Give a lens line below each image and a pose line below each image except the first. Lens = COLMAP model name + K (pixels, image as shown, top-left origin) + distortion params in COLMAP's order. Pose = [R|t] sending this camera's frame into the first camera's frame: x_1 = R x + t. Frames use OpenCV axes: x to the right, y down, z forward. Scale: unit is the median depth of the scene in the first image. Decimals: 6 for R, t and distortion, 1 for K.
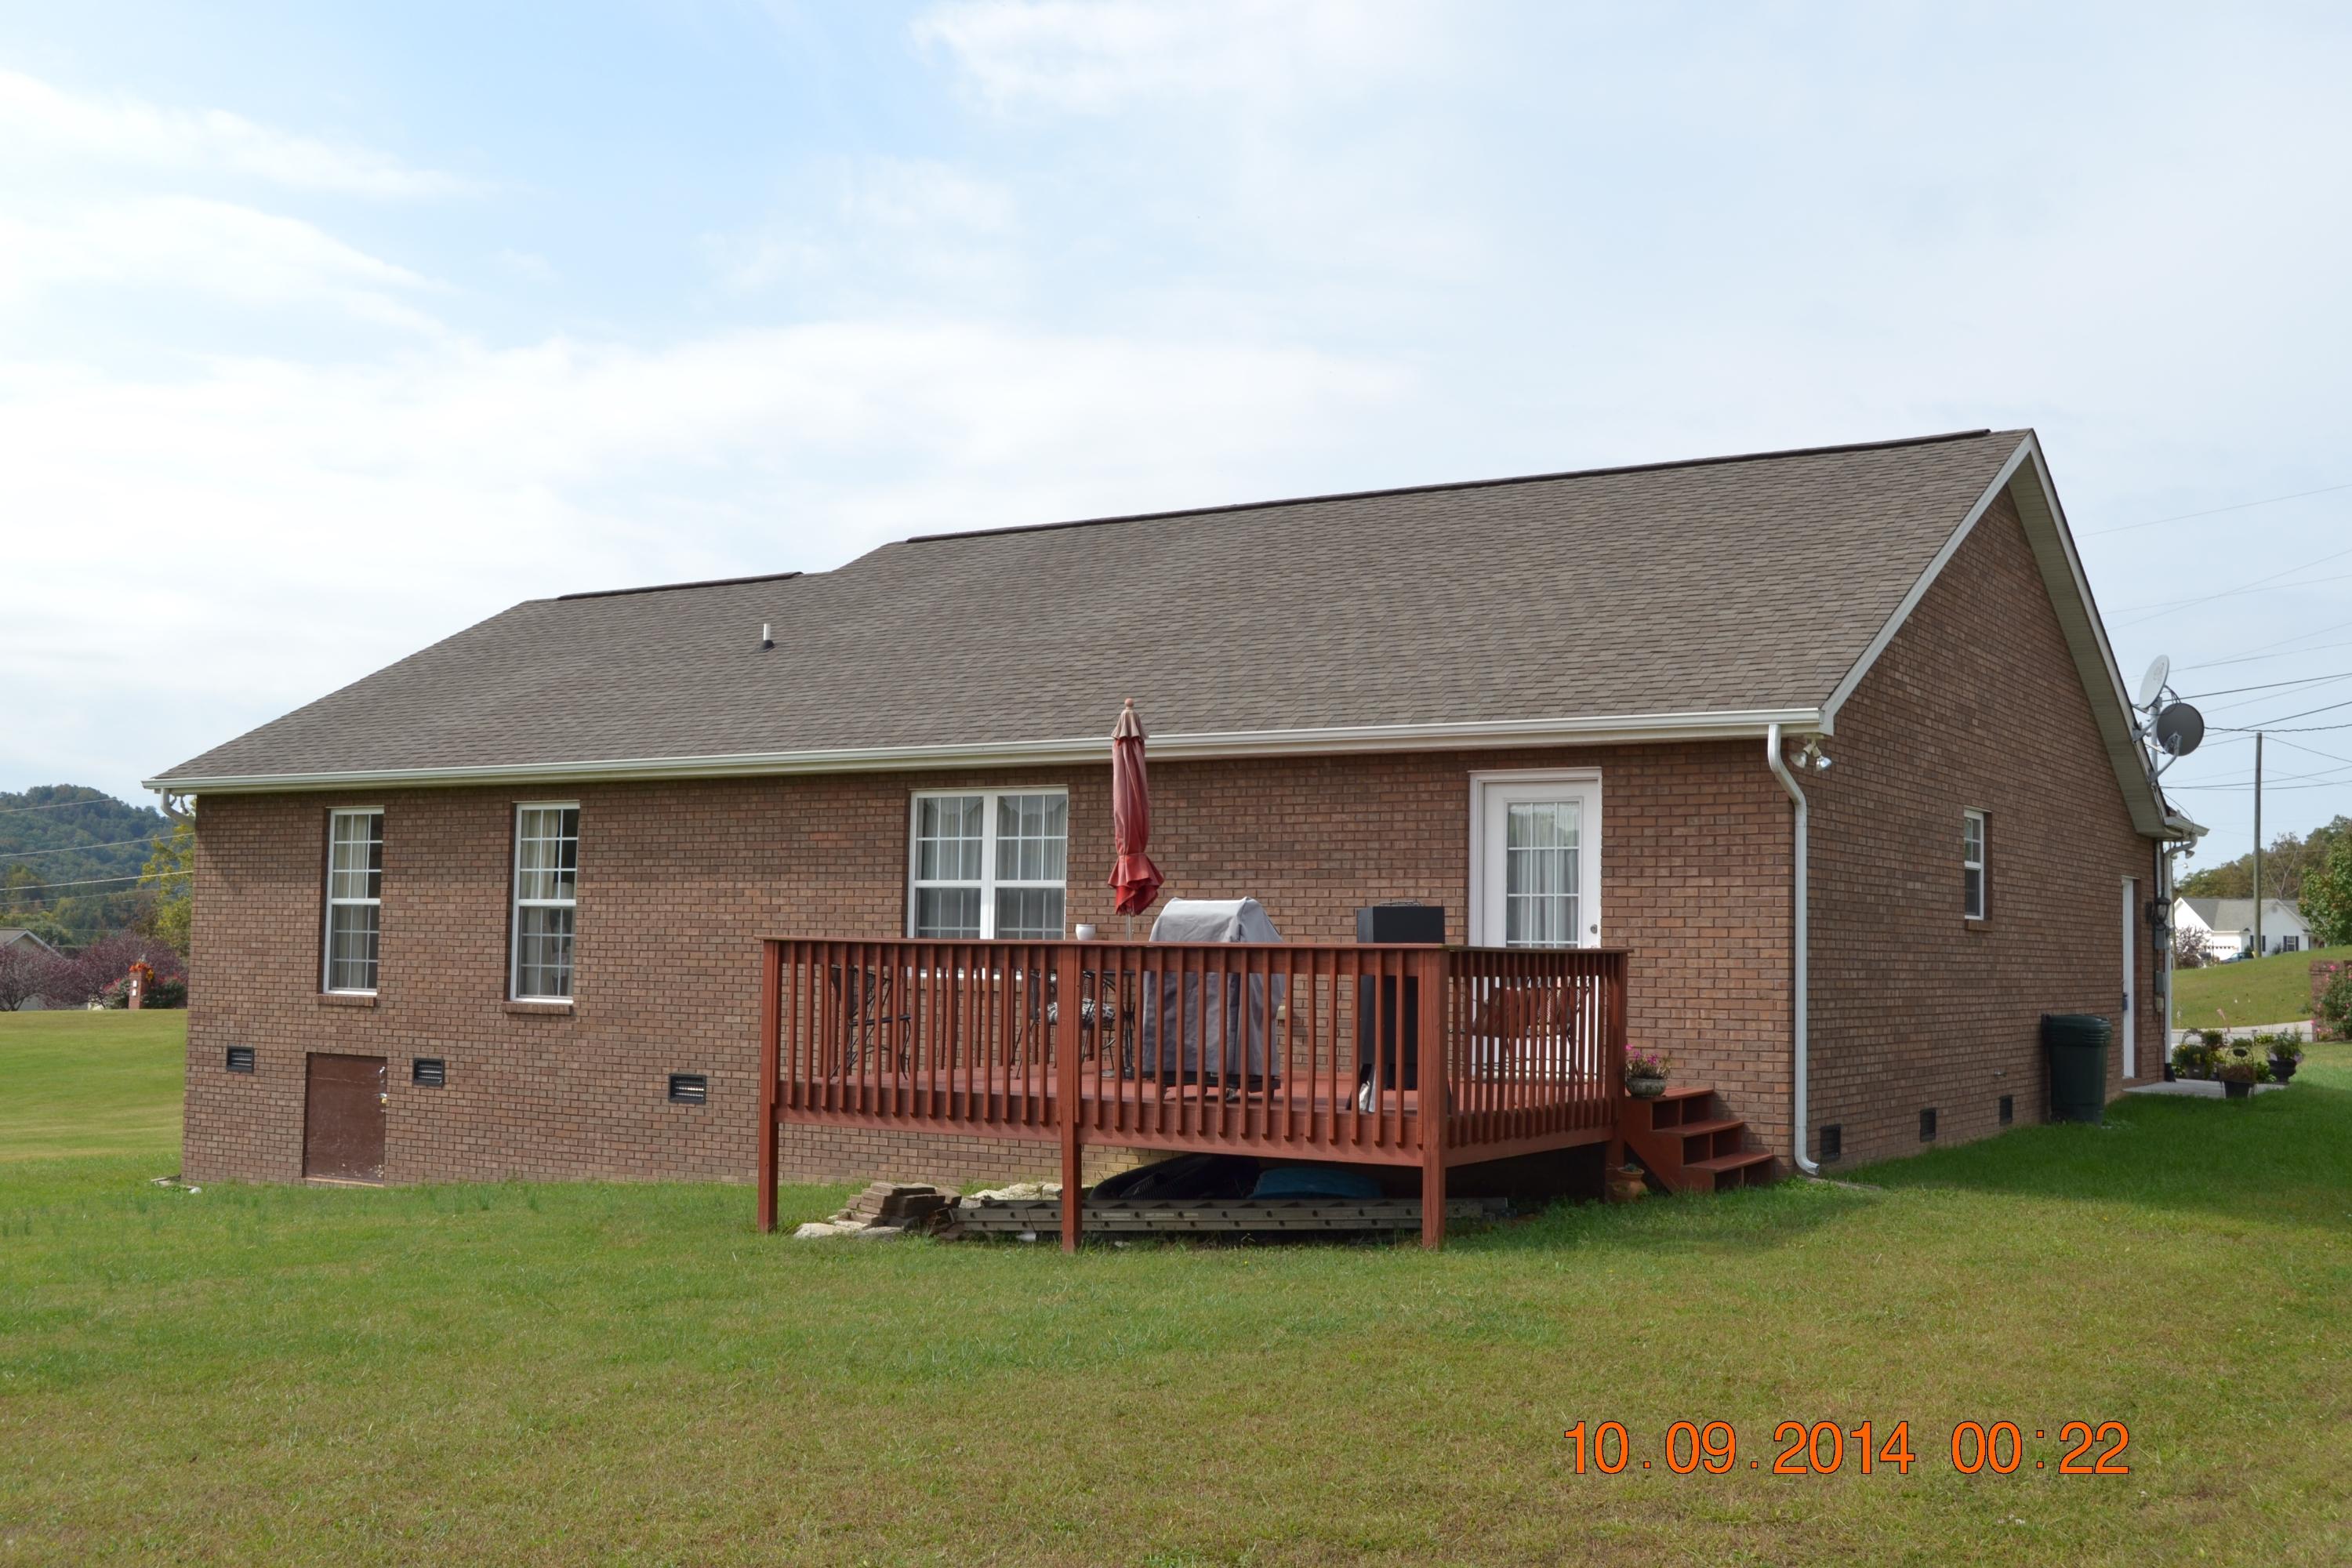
lens RADIAL K [[2378.3, 0, 1177.7], [0, 2378.3, 783.3], [0, 0, 1]] dist [-0.047342, 0.000000]
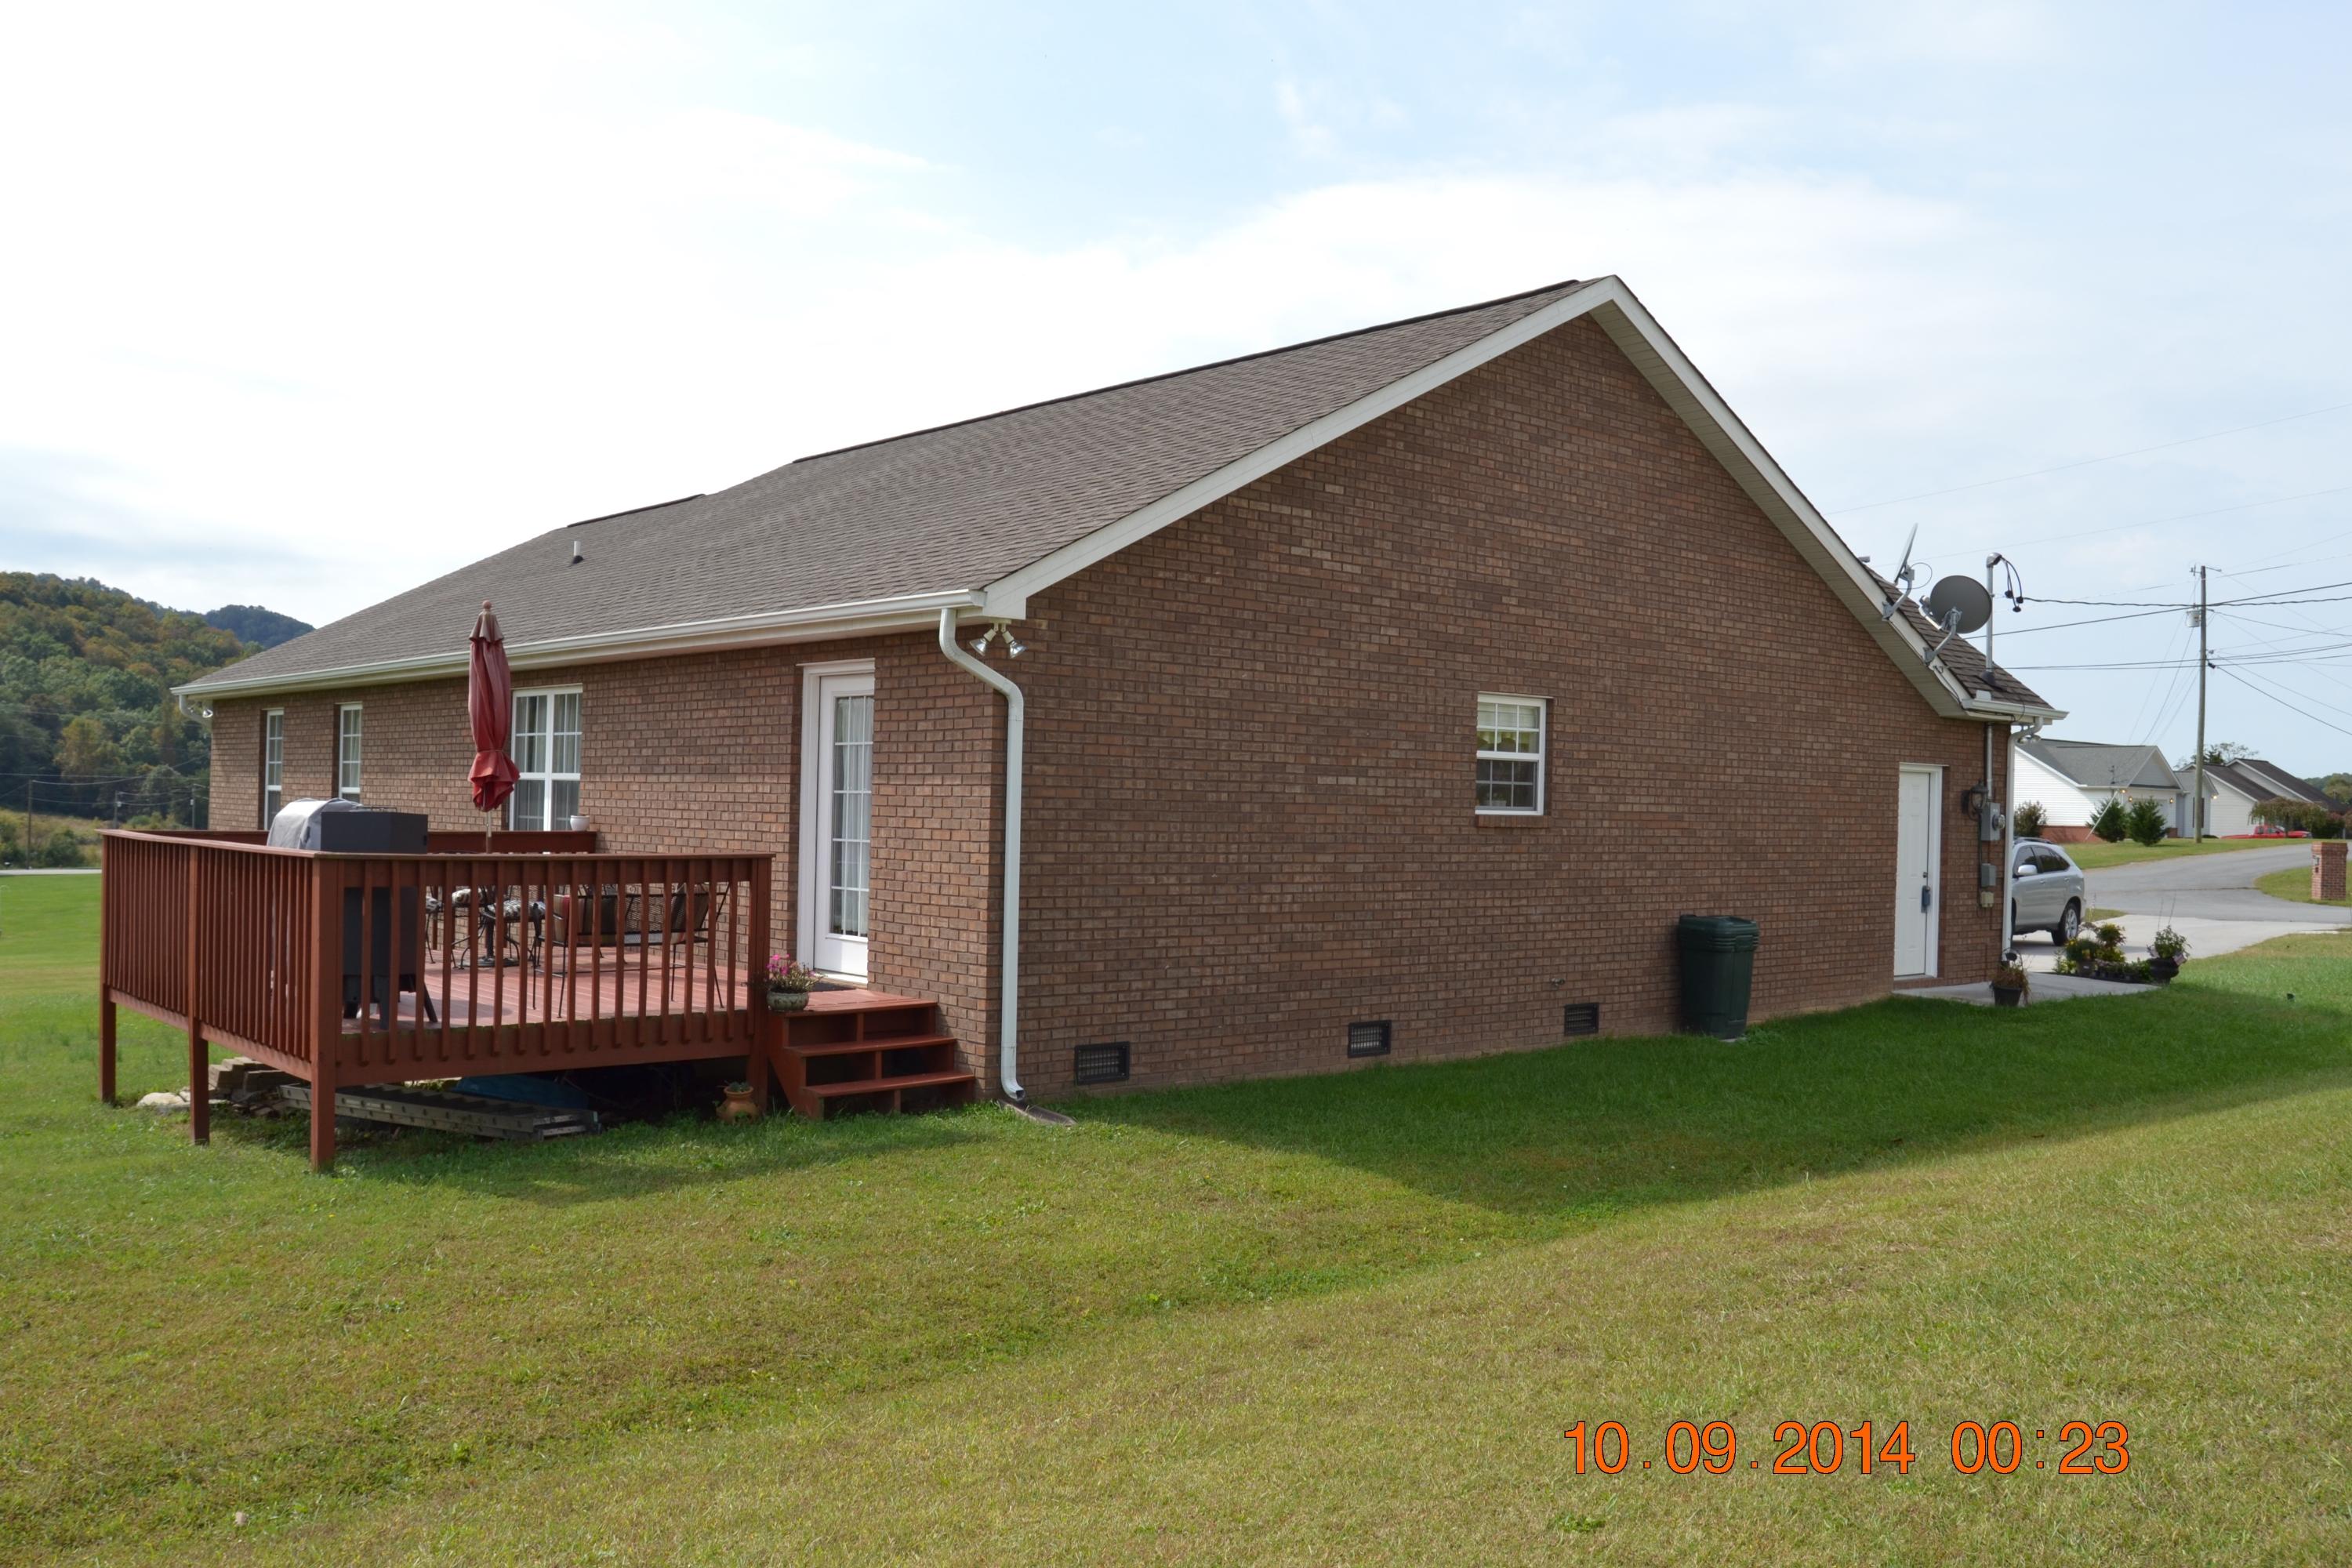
lens RADIAL K [[1973.0, 0, 1174.9], [0, 1973.0, 793.5], [0, 0, 1]] dist [-0.098426, 0.041243]
pose [[0.959358, 0.002852, -0.282177, 0.467158], [0.014511, 0.998127, 0.059422, 0.001732], [0.281818, -0.061102, 0.957520, 0.249997]]
